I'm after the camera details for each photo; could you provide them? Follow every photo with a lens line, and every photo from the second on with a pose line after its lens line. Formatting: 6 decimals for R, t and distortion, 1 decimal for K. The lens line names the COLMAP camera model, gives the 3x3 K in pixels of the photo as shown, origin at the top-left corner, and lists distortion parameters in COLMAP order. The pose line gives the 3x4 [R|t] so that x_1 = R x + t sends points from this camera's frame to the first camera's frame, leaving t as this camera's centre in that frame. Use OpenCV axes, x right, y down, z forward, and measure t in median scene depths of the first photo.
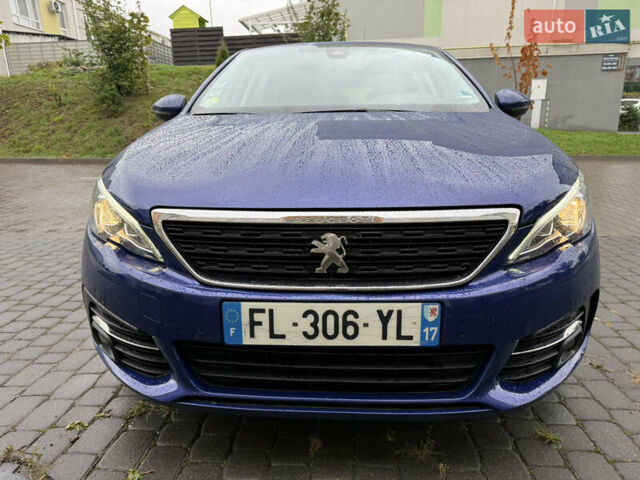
lens RADIAL K [[455.8, 0, 320.4], [0, 455.8, 240.0], [0, 0, 1]] dist [0.010137, 0.002312]
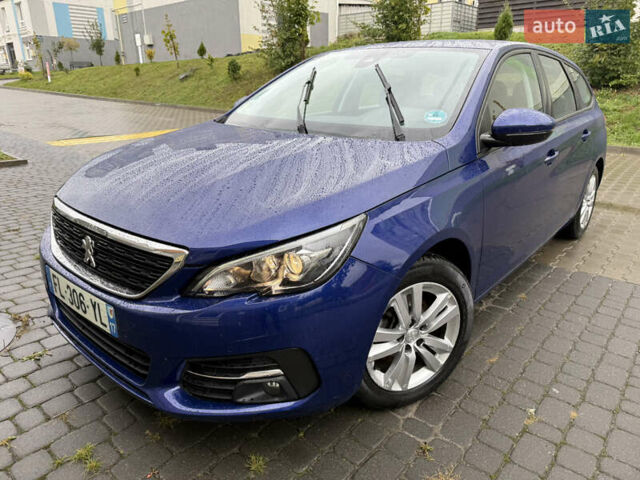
lens RADIAL K [[455.8, 0, 319.6], [0, 455.8, 240.7], [0, 0, 1]] dist [0.010137, 0.002312]
pose [[0.803496, 0.217520, -0.554147, 0.504744], [-0.174016, 0.976017, 0.130799, -0.114326], [0.569309, -0.008666, 0.822078, 0.091388]]
